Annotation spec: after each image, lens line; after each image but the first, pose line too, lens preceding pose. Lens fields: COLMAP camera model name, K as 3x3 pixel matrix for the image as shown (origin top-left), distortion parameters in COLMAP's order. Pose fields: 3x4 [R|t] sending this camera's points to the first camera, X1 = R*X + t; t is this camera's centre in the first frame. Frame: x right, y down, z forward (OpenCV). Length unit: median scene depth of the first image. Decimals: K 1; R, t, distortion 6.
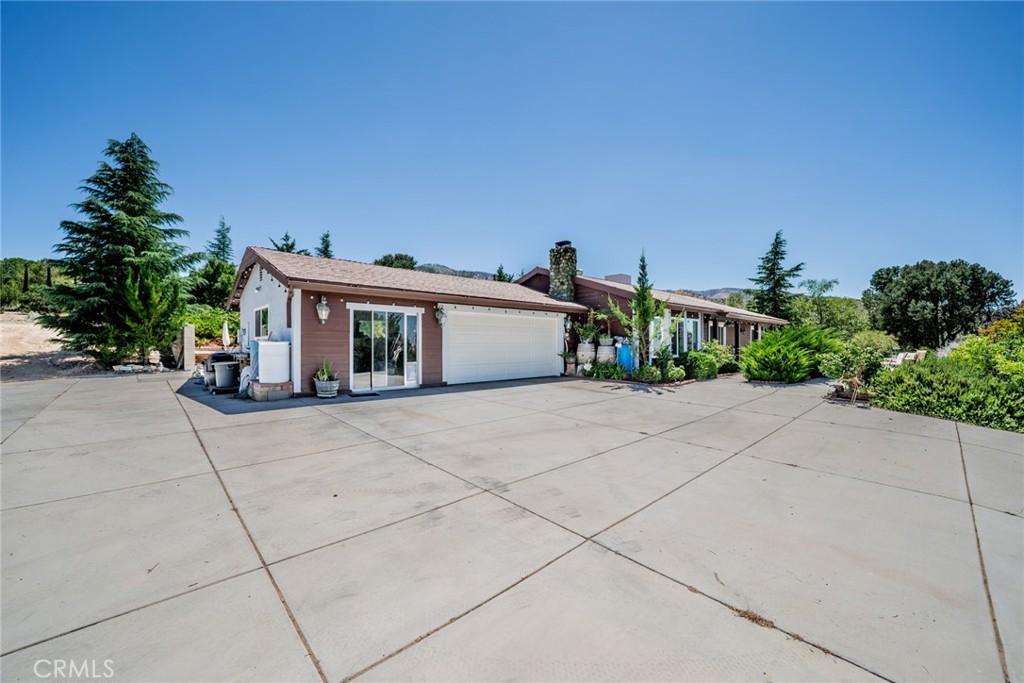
lens RADIAL K [[391.5, 0, 504.8], [0, 391.5, 337.3], [0, 0, 1]] dist [-0.002455, -0.000157]
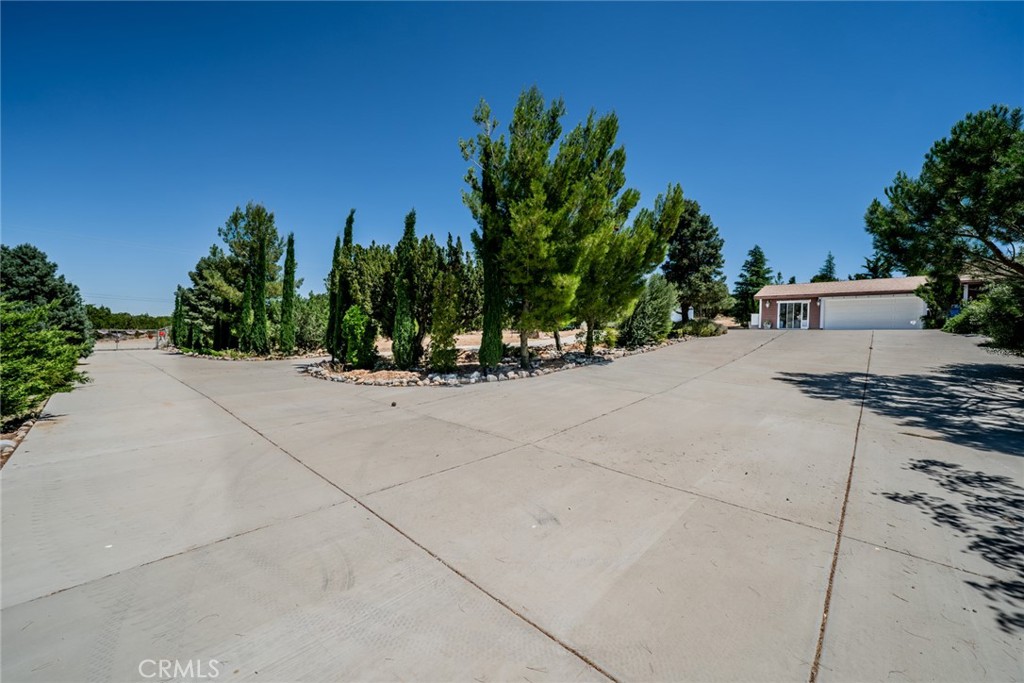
lens RADIAL K [[391.5, 0, 507.1], [0, 391.5, 339.4], [0, 0, 1]] dist [-0.002455, -0.000157]
pose [[0.053374, 0.006600, -0.998553, 2.381694], [-0.017270, 0.999835, 0.005685, 0.217592], [0.998425, 0.016942, 0.053479, -1.234477]]
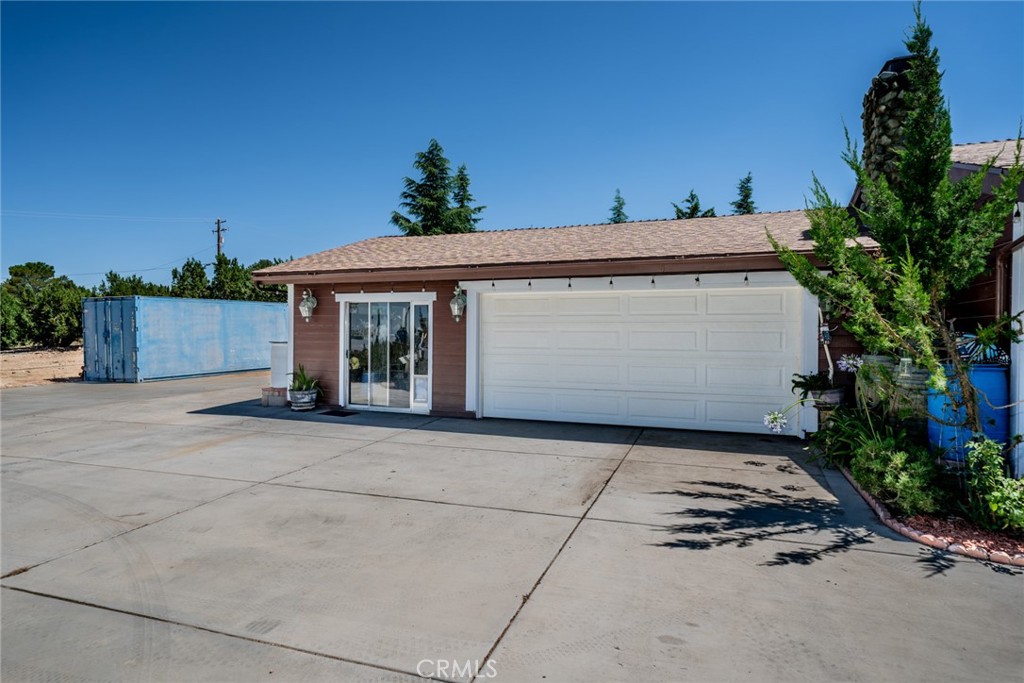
lens RADIAL K [[578.0, 0, 506.9], [0, 578.0, 339.7], [0, 0, 1]] dist [0.020926, 0.000306]
pose [[0.453366, -0.000125, -0.891324, 0.693085], [0.003737, 0.999991, 0.001761, 0.002265], [0.891316, -0.004129, 0.453363, 0.674338]]
